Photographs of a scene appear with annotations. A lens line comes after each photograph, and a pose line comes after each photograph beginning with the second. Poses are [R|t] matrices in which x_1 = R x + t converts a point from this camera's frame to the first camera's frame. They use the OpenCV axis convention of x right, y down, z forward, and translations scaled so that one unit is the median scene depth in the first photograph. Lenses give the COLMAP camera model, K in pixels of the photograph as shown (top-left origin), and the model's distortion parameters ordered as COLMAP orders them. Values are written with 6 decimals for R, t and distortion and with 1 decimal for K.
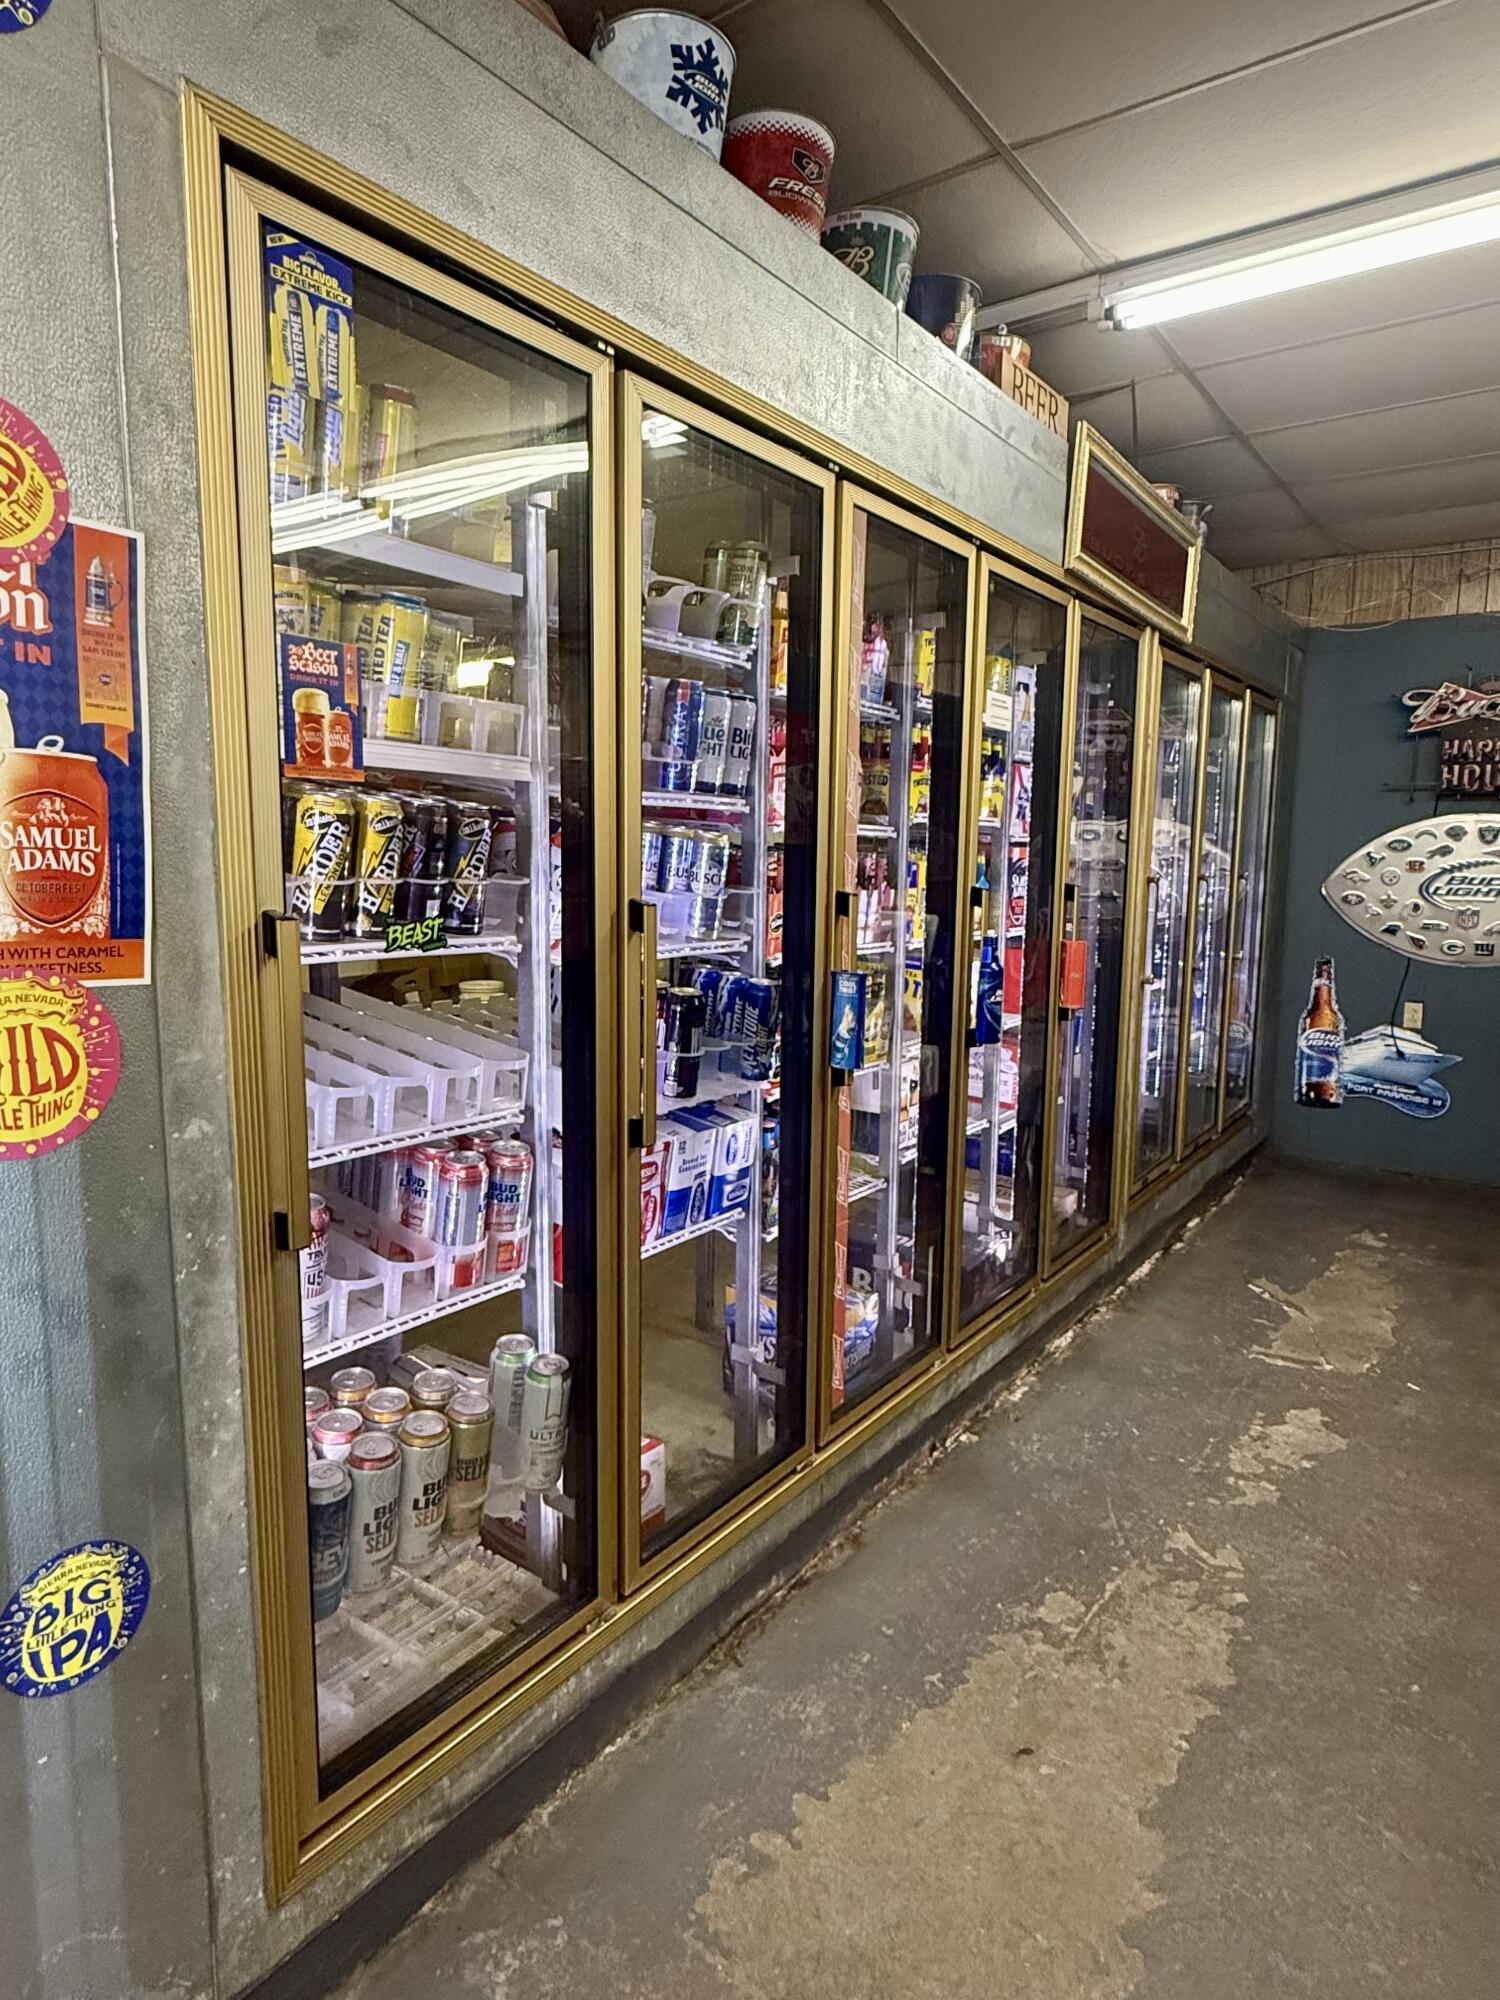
lens RADIAL K [[1158.3, 0, 736.5], [0, 1158.3, 993.3], [0, 0, 1]] dist [-0.005592, 0.006750]
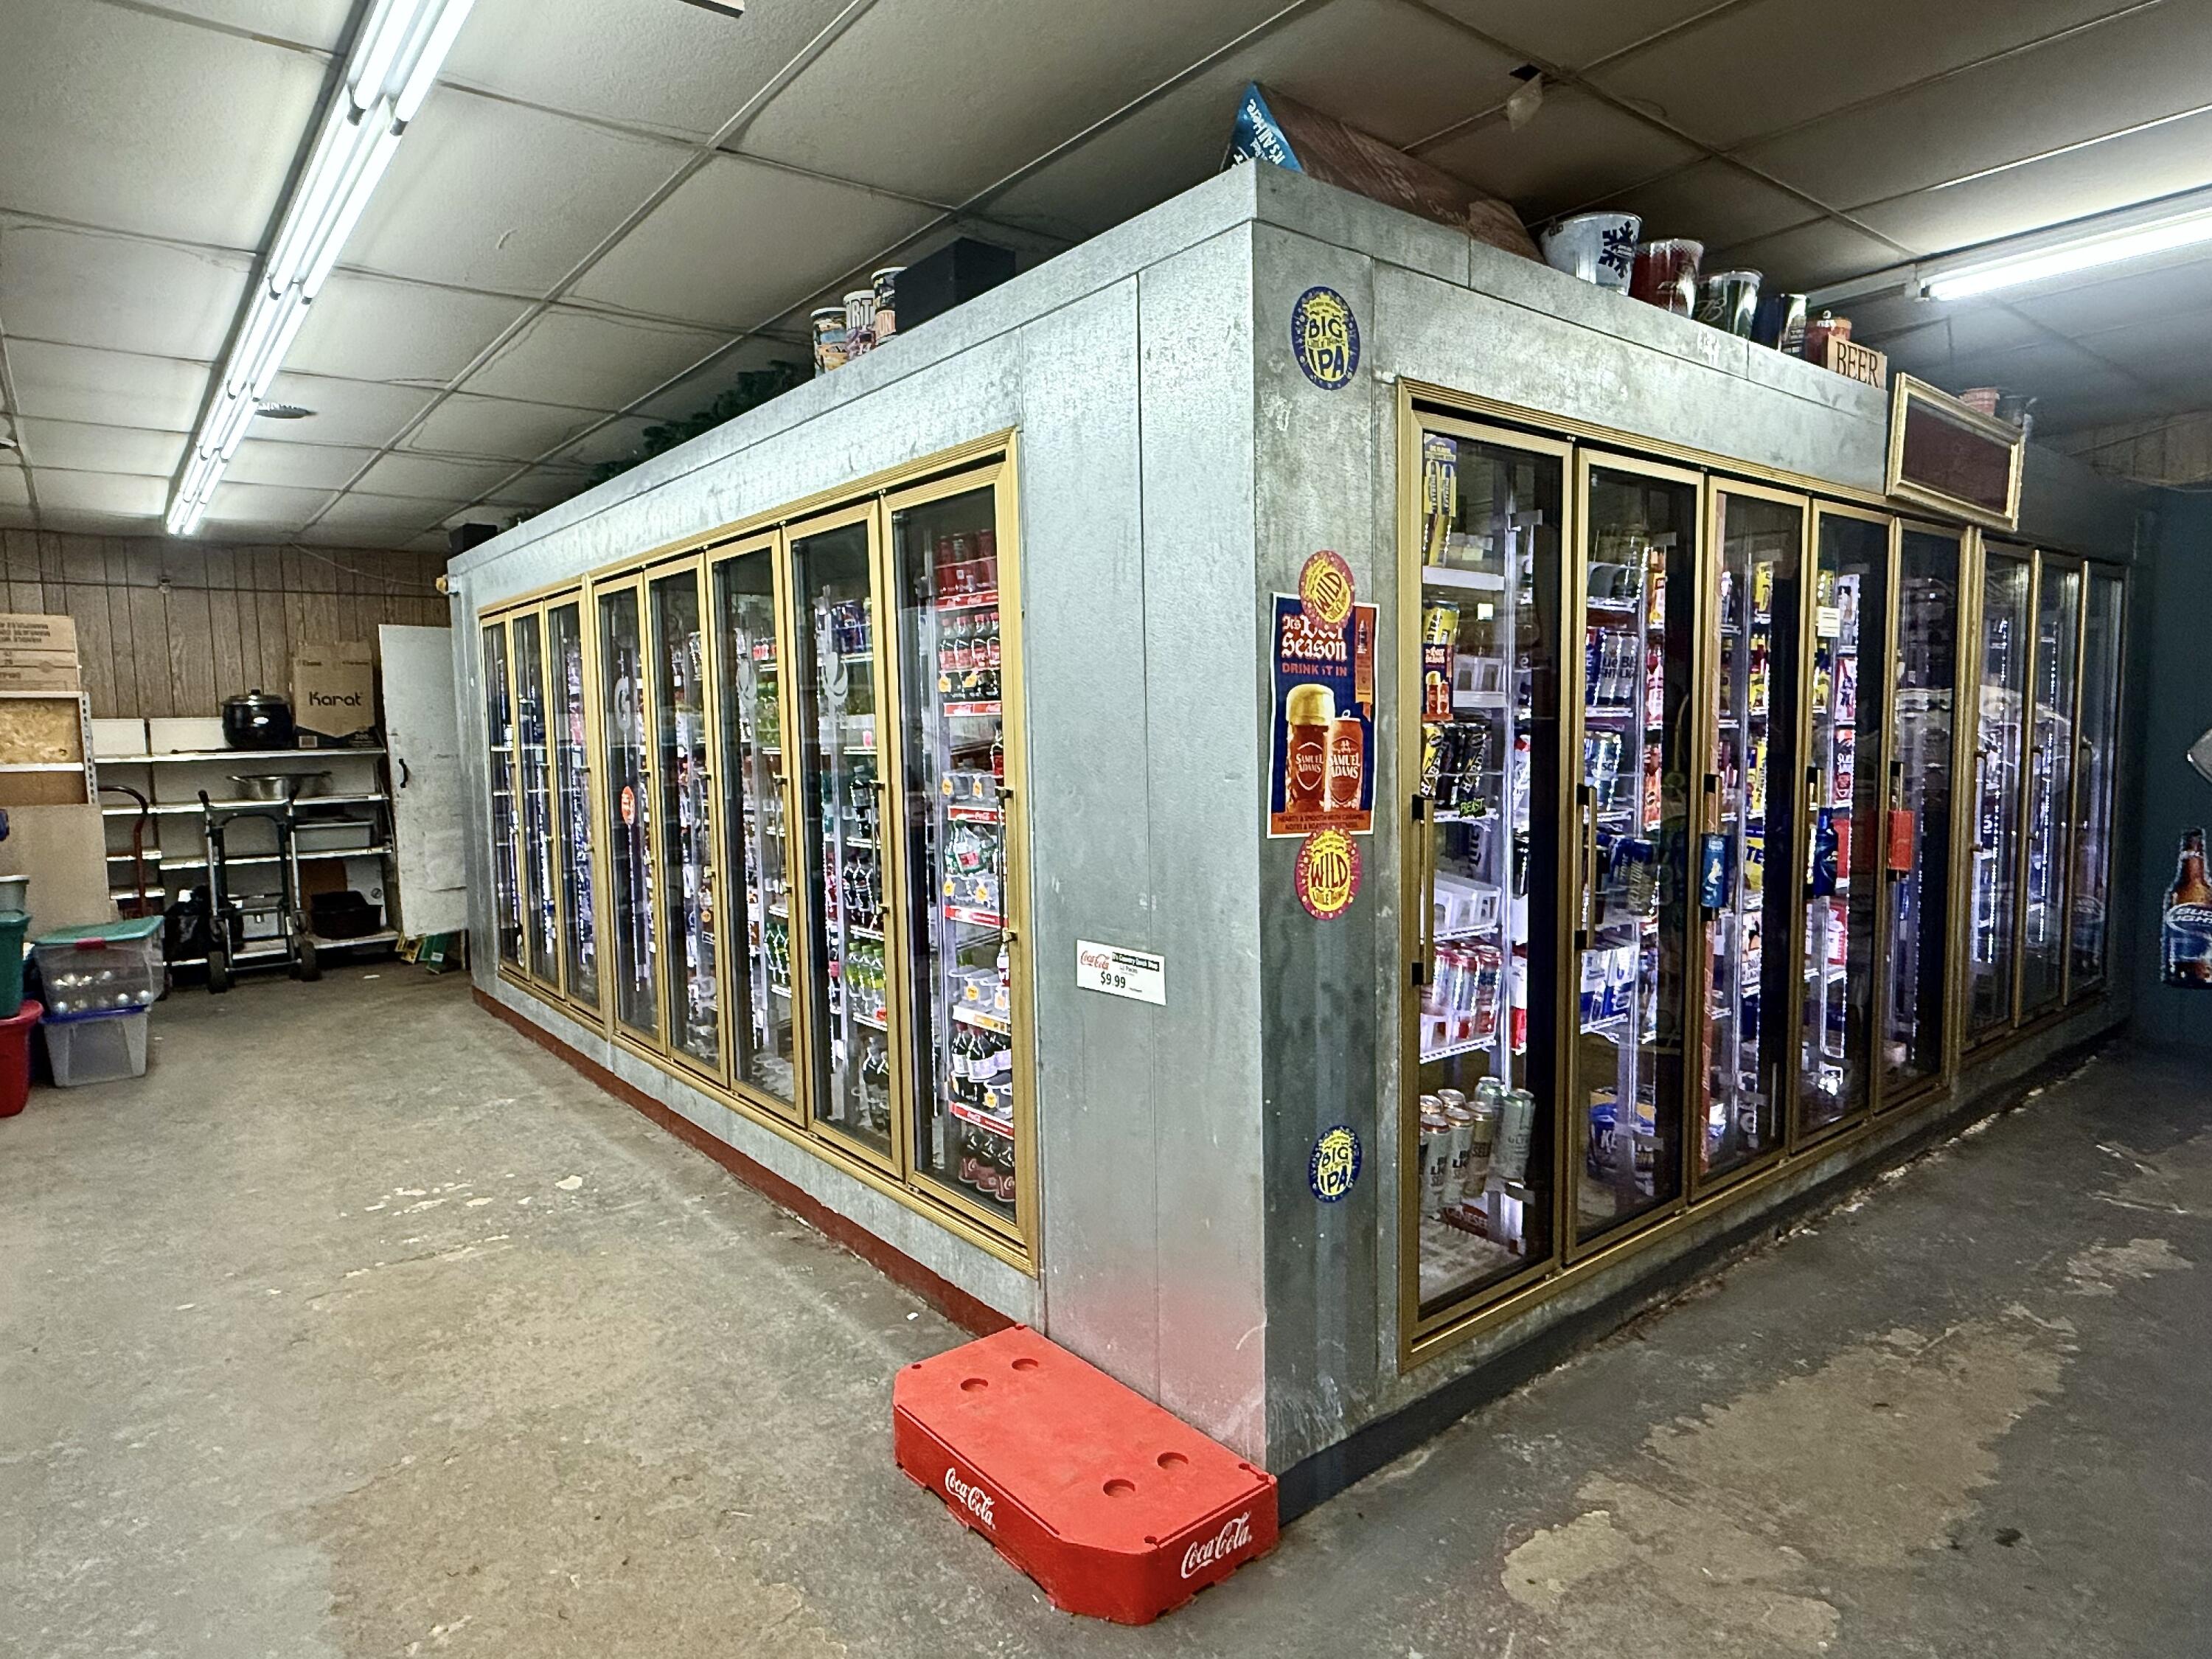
lens RADIAL K [[1281.1, 0, 1094.7], [0, 1281.1, 824.5], [0, 0, 1]] dist [-0.005592, 0.006750]
pose [[0.964658, -0.006028, -0.263437, -0.203176], [-0.005091, 0.999125, -0.041502, 0.034728], [0.263457, 0.041377, 0.963783, -0.604278]]
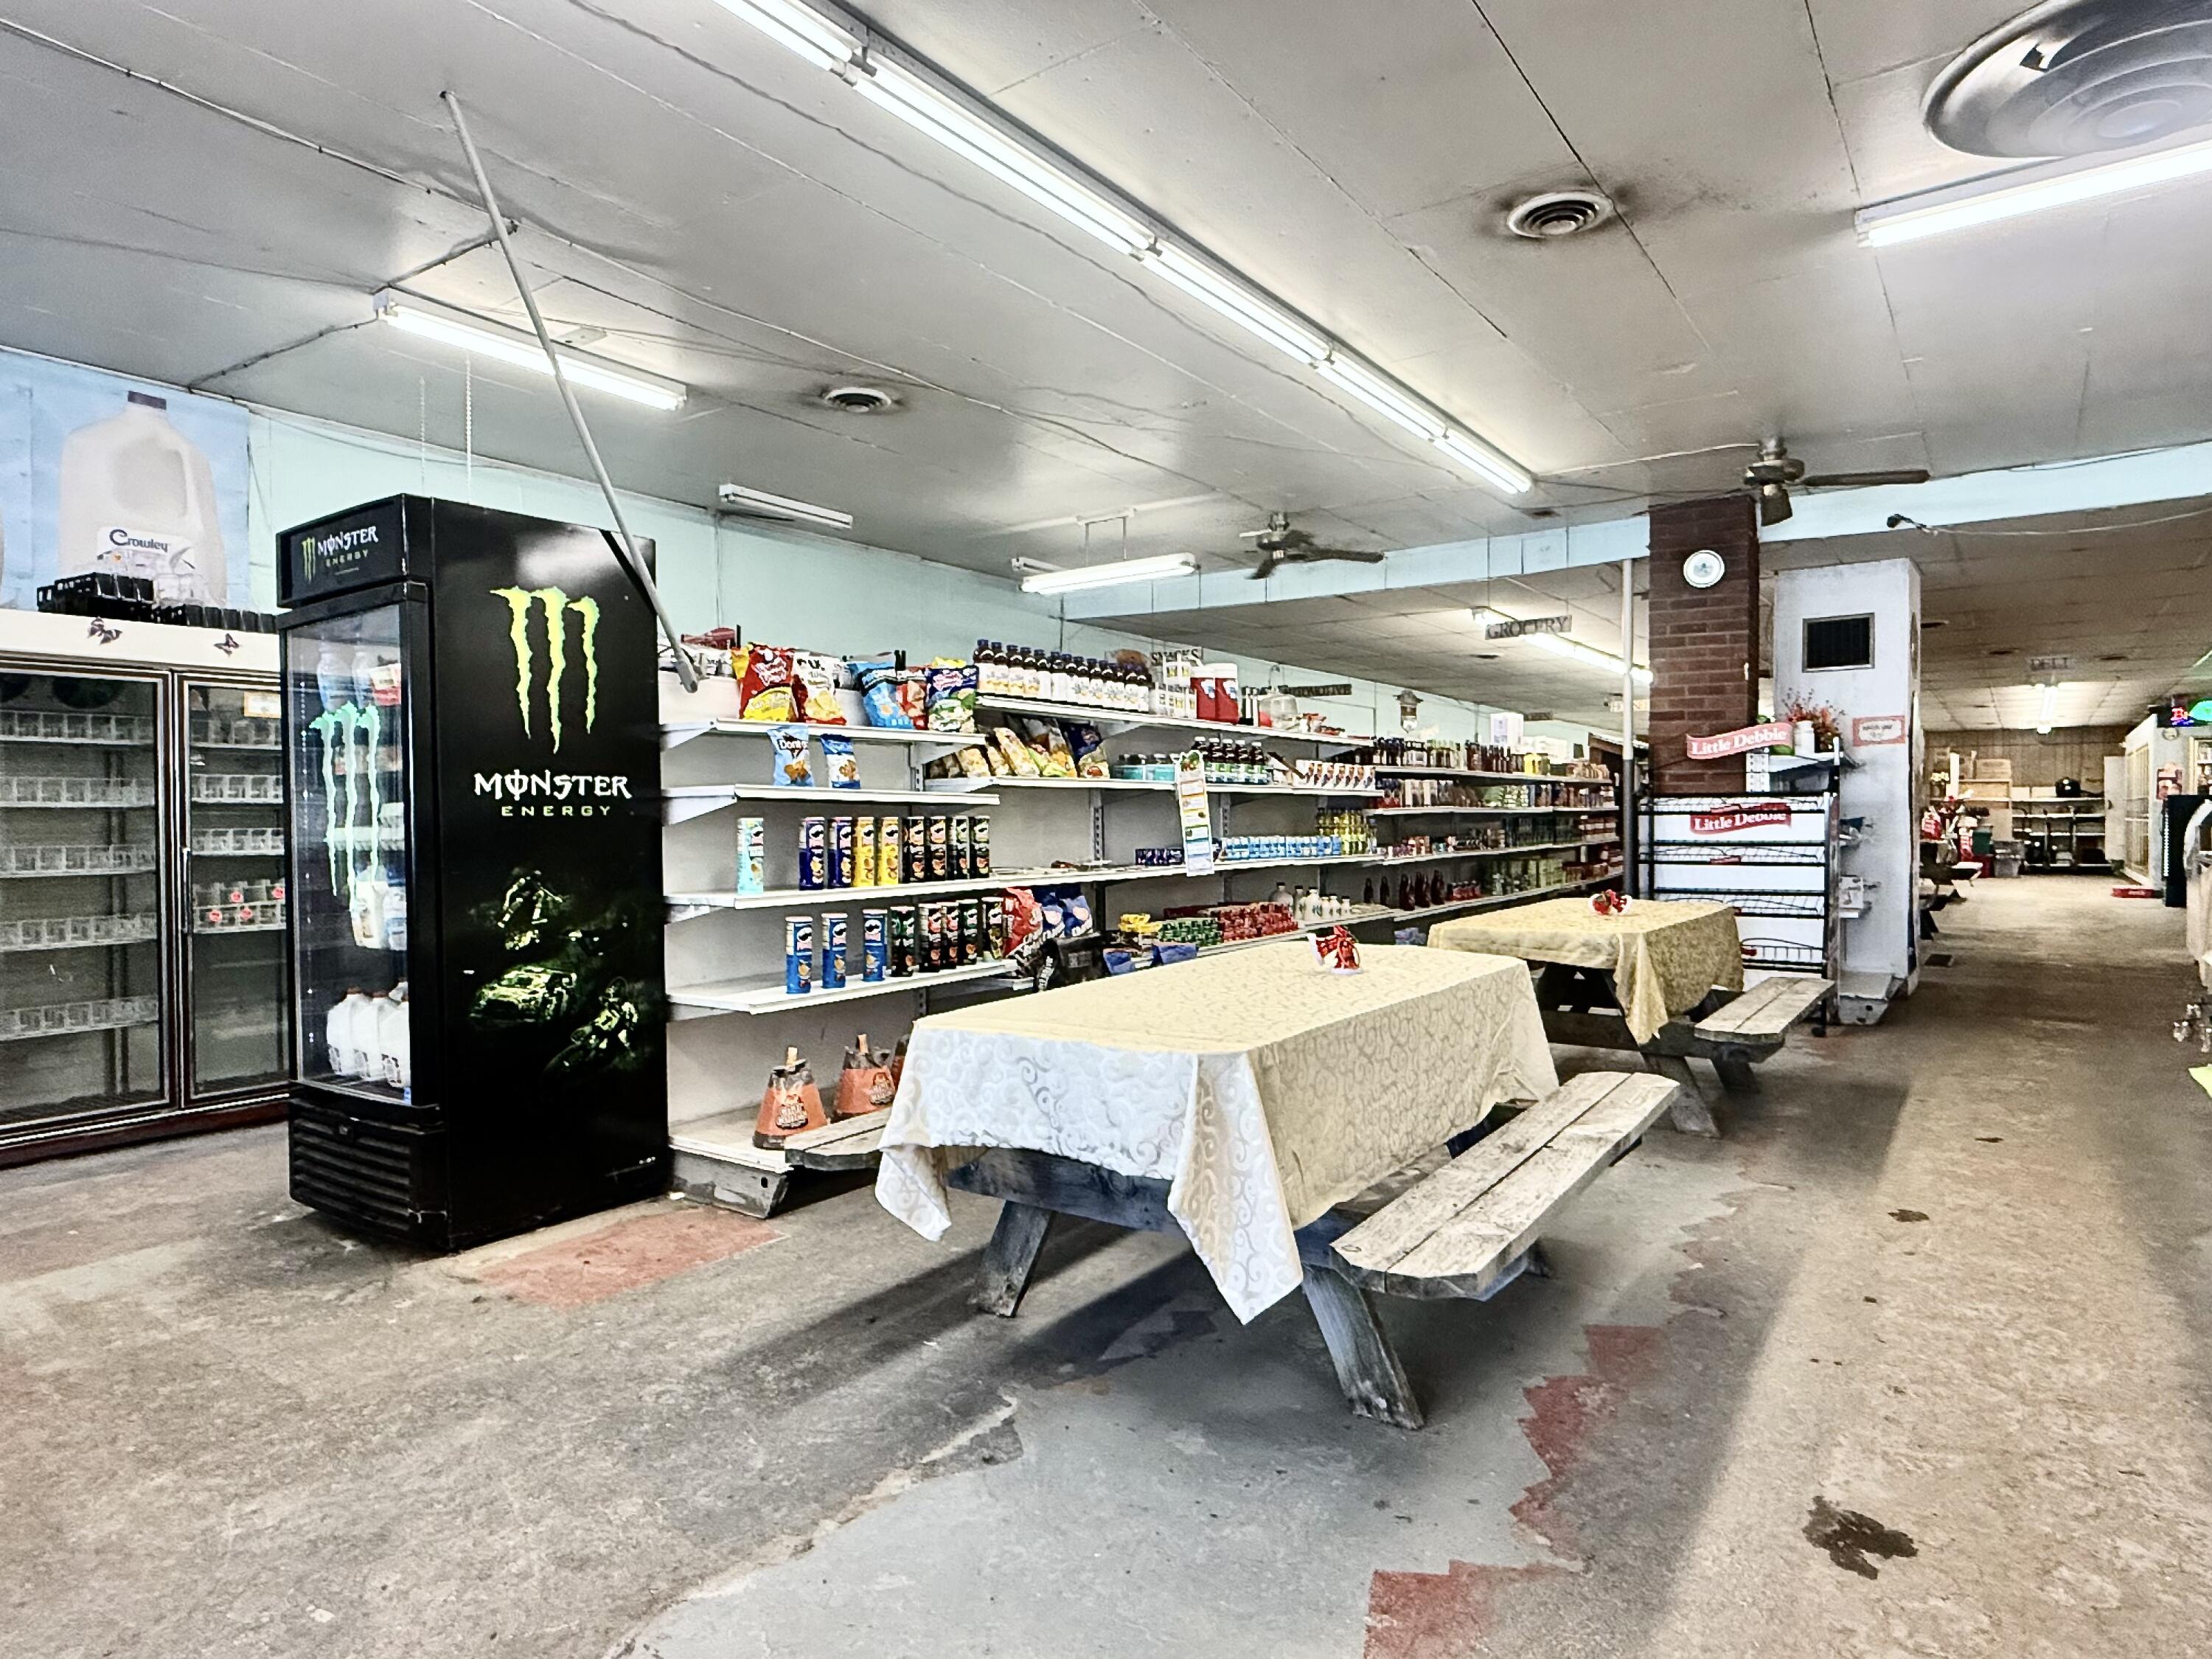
lens RADIAL K [[1281.1, 0, 1111.7], [0, 1281.1, 828.8], [0, 0, 1]] dist [-0.005592, 0.006750]
pose [[0.016318, 0.003395, -0.999861, 7.176024], [-0.123733, 0.992315, 0.001350, 0.922654], [0.992181, 0.123693, 0.016612, -5.848544]]
